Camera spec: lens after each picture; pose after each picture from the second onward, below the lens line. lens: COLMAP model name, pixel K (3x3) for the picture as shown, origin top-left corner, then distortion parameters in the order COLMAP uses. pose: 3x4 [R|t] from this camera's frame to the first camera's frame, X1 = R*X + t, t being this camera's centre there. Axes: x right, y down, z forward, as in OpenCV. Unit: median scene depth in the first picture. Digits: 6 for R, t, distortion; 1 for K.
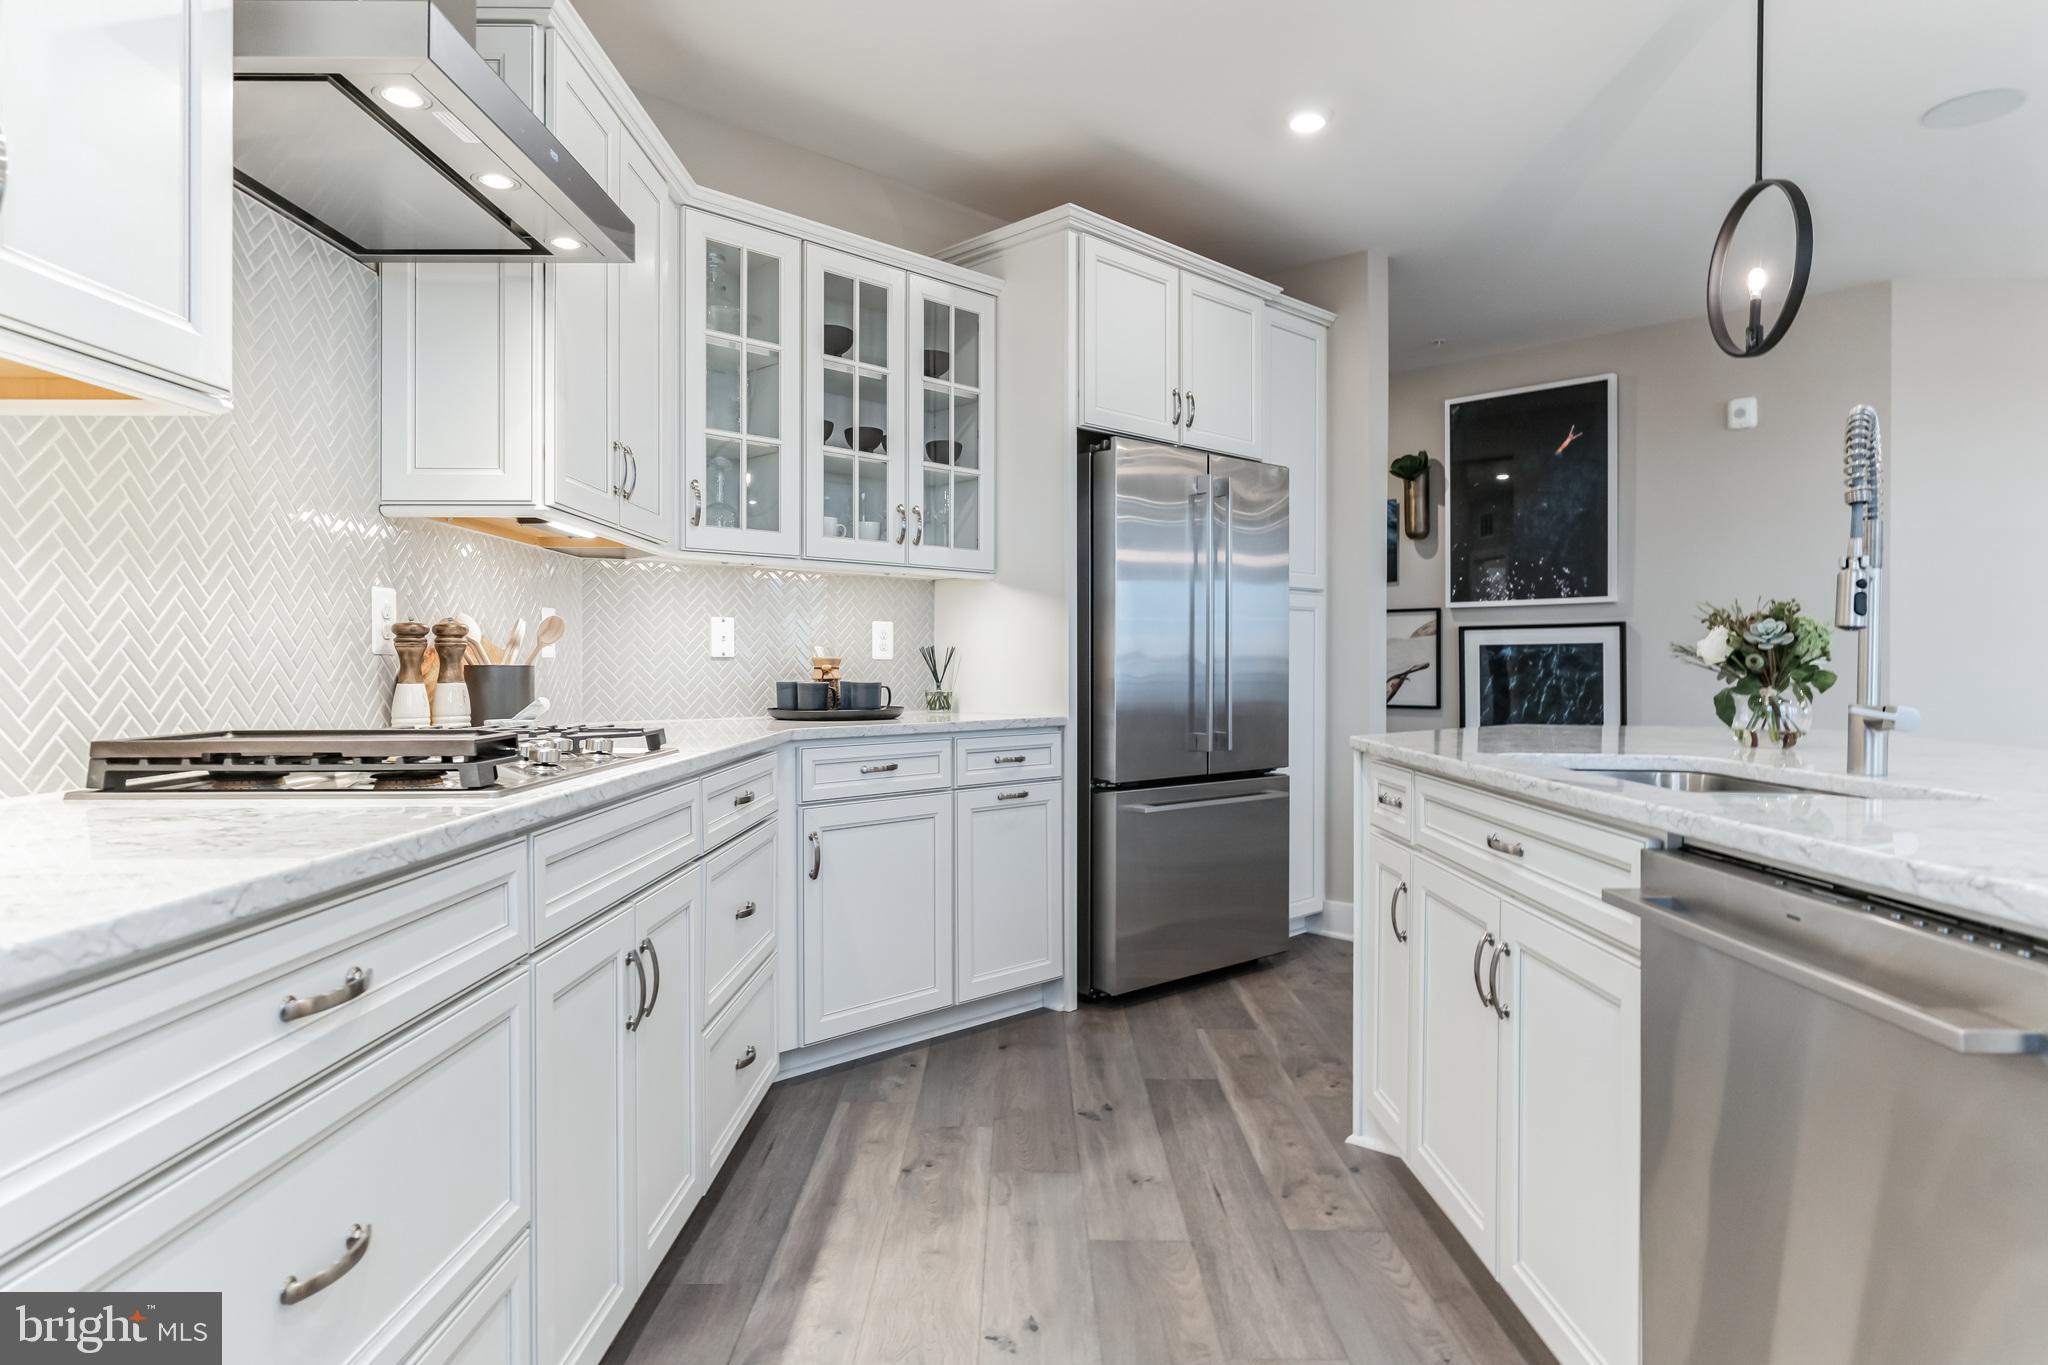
lens RADIAL K [[1203.7, 0, 1024.0], [0, 1203.7, 682.5], [0, 0, 1]] dist [0.000759, 0.000039]
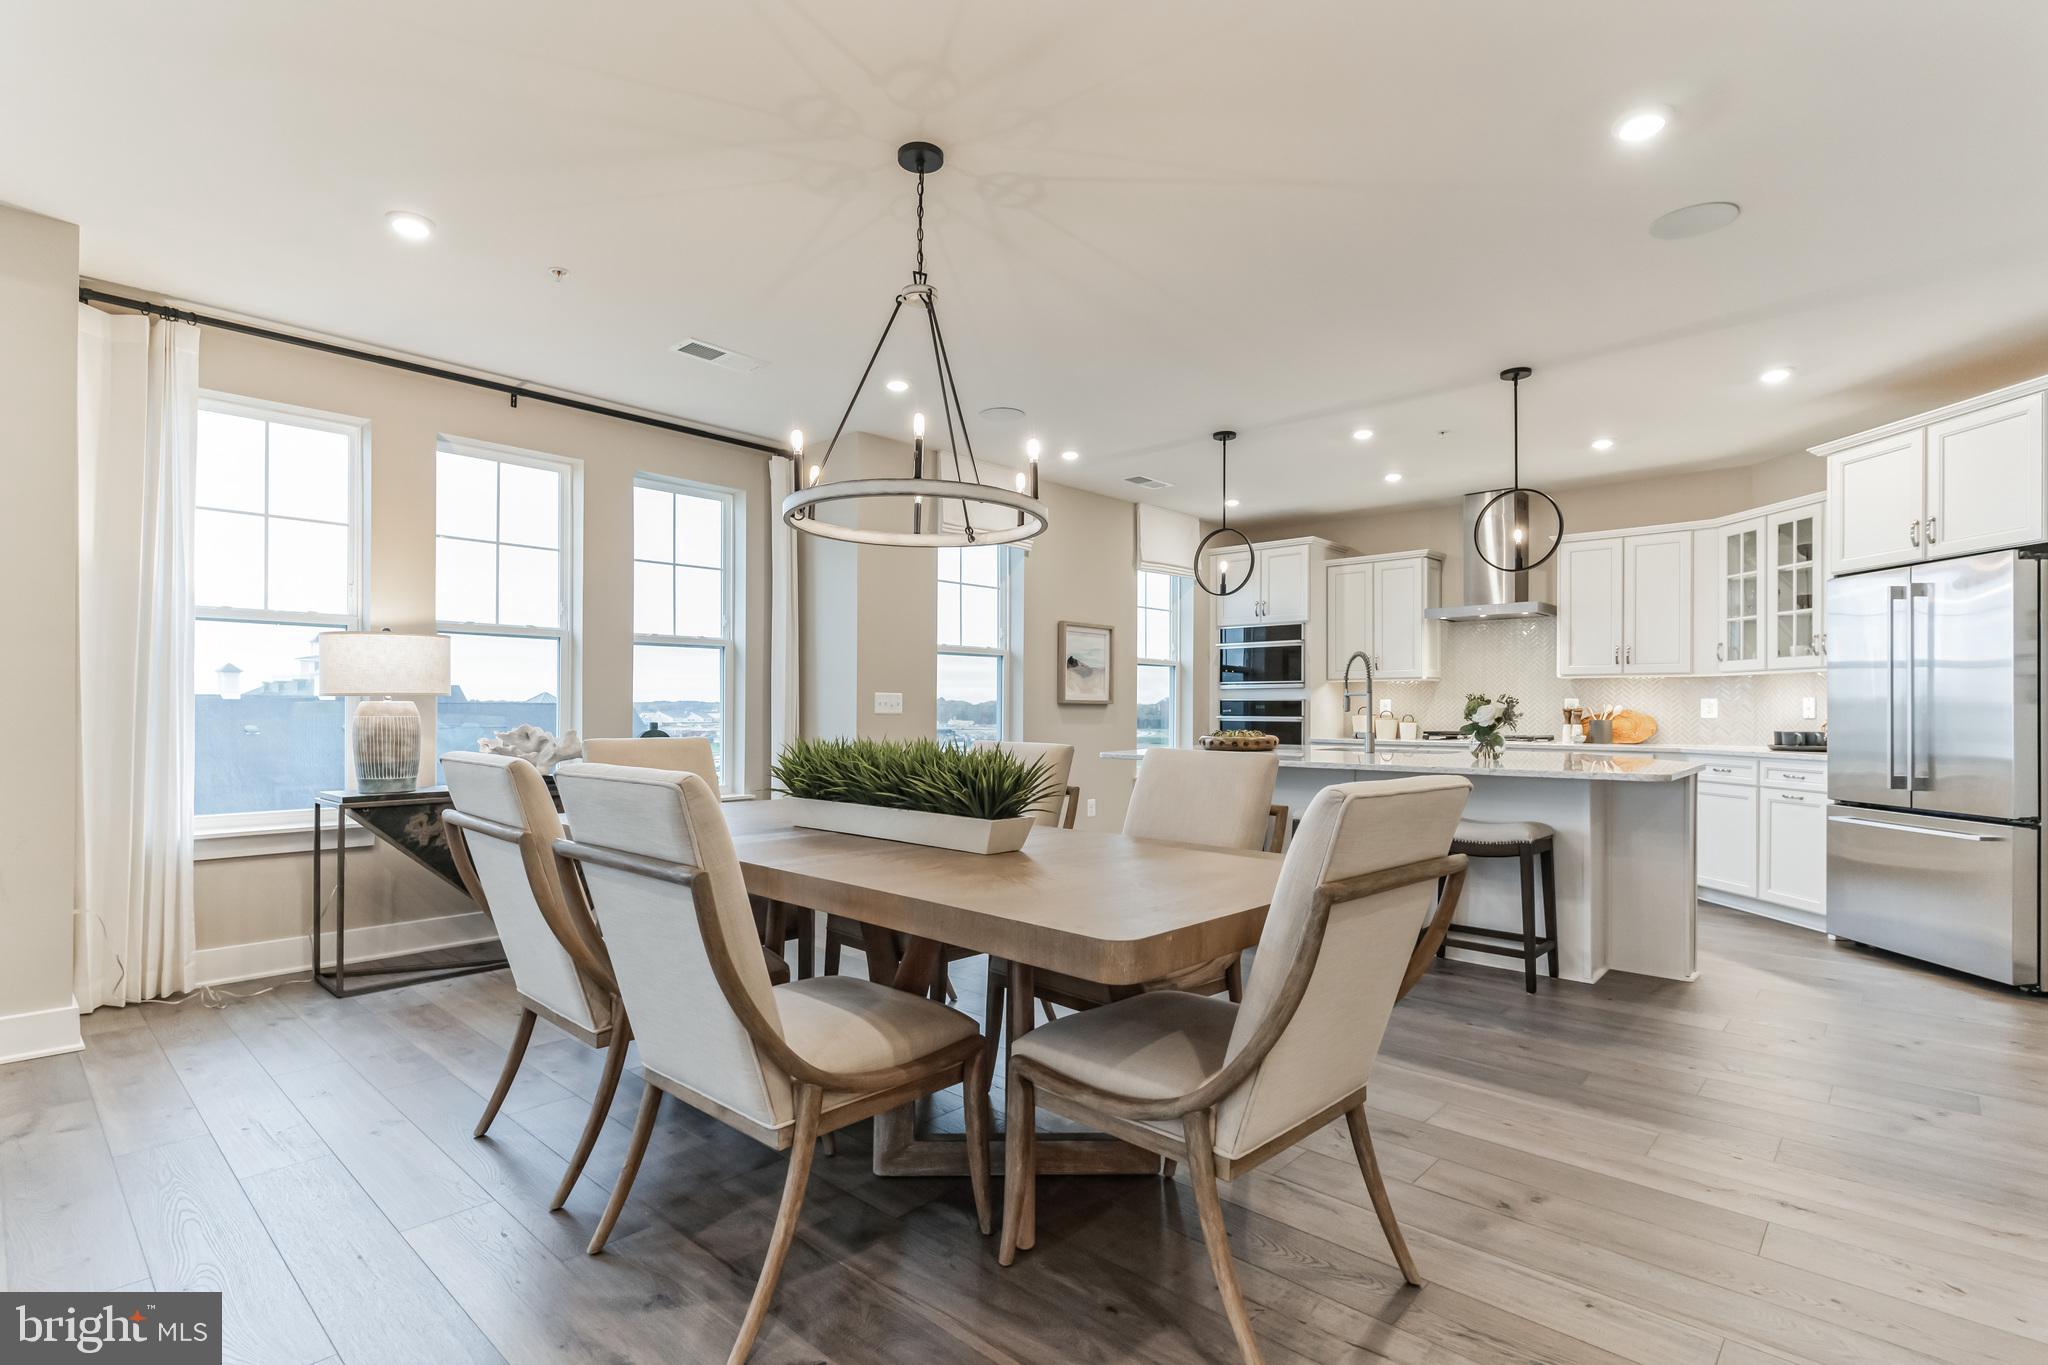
lens RADIAL K [[990.9, 0, 1024.1], [0, 990.9, 700.9], [0, 0, 1]] dist [0.000799, 0.000105]
pose [[-0.680994, -0.005790, -0.732266, 1.904874], [-0.008953, 0.999960, 0.000420, -0.038692], [0.732234, 0.006842, -0.681019, 1.216850]]
